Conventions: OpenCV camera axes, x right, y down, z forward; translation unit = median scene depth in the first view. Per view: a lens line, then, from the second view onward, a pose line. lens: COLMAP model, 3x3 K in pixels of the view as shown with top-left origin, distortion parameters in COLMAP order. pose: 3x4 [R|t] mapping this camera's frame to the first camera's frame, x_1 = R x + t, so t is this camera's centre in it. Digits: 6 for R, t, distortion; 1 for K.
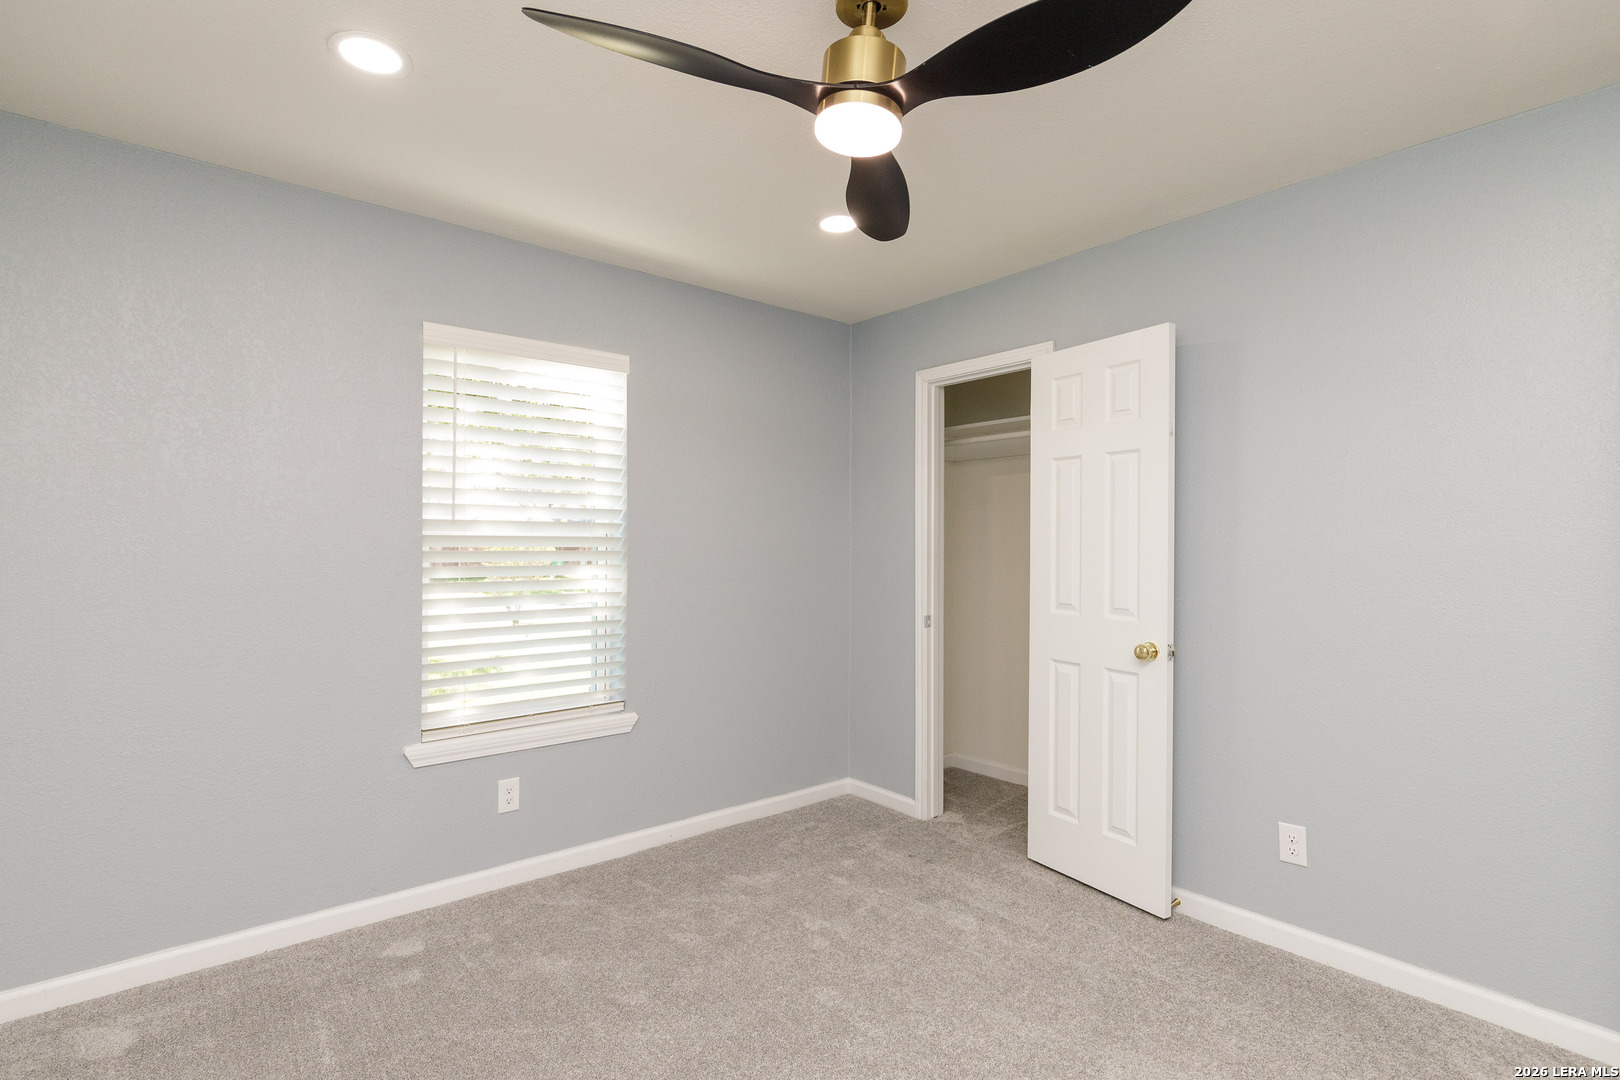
lens RADIAL K [[795.7, 0, 805.7], [0, 795.7, 540.5], [0, 0, 1]] dist [0.037367, 0.000359]
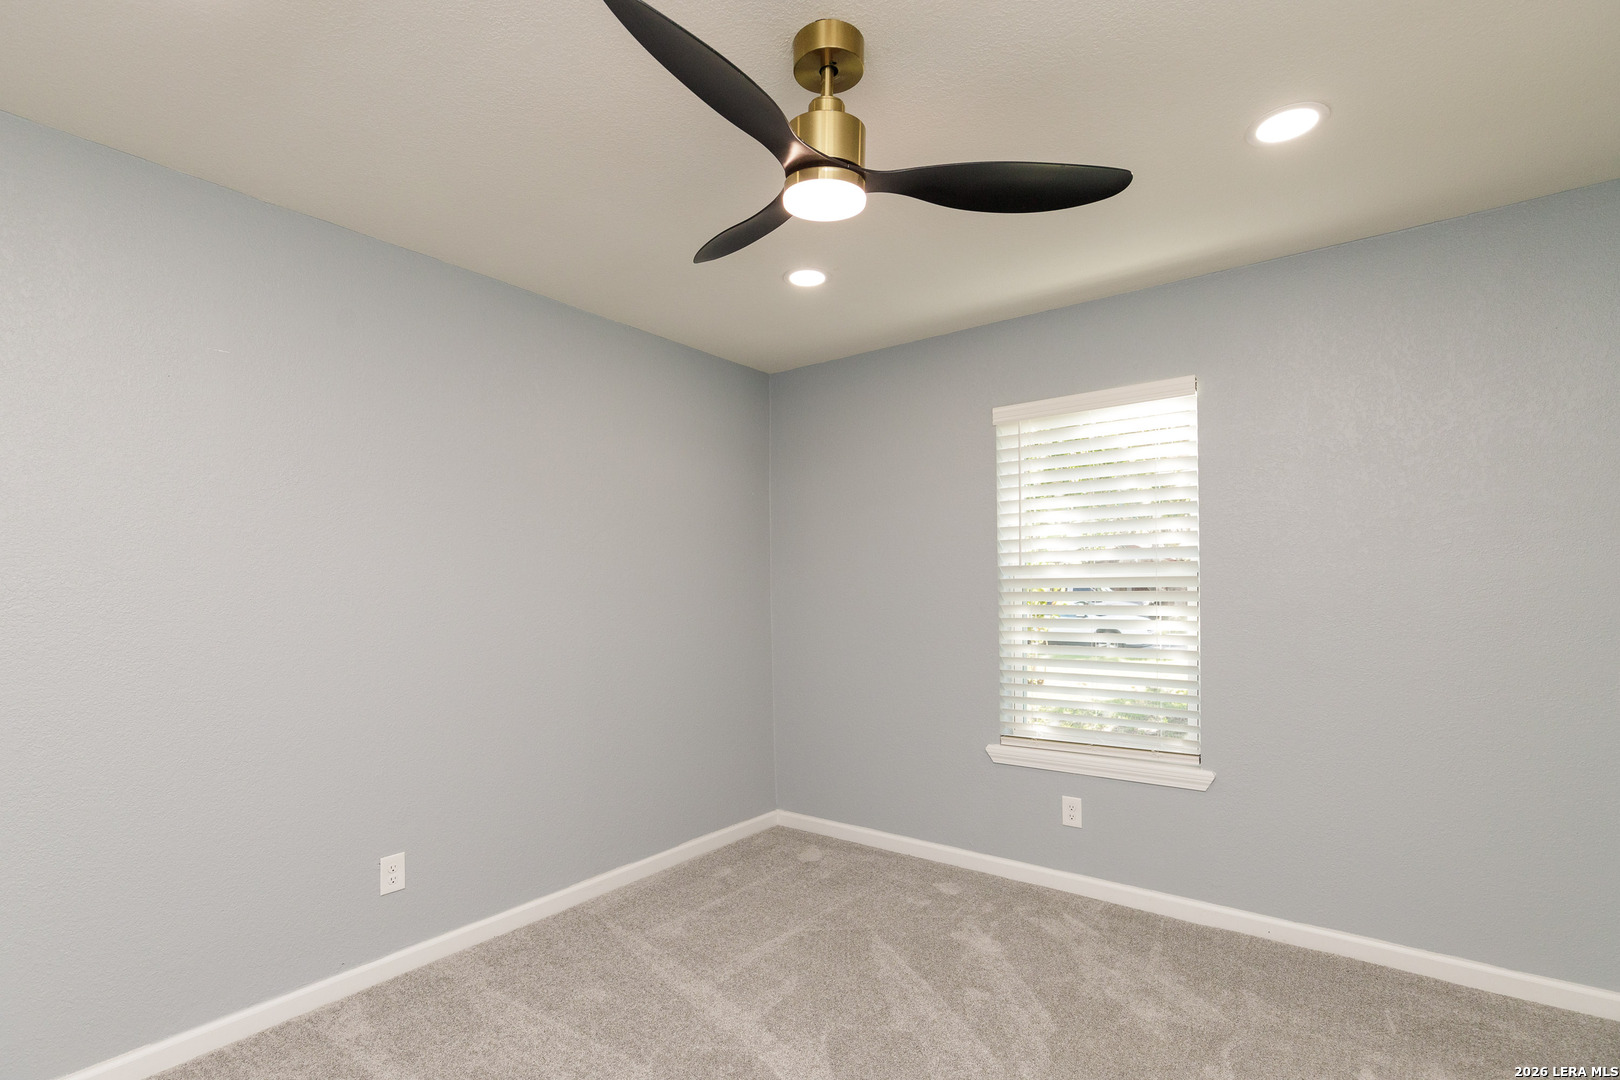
lens RADIAL K [[740.9, 0, 782.8], [0, 740.9, 580.4], [0, 0, 1]] dist [0.013511, -0.001640]
pose [[0.240848, -0.016023, -0.970431, 0.533704], [0.022883, 0.999680, -0.010827, -0.000008], [0.970293, -0.019599, 0.241138, 0.372977]]
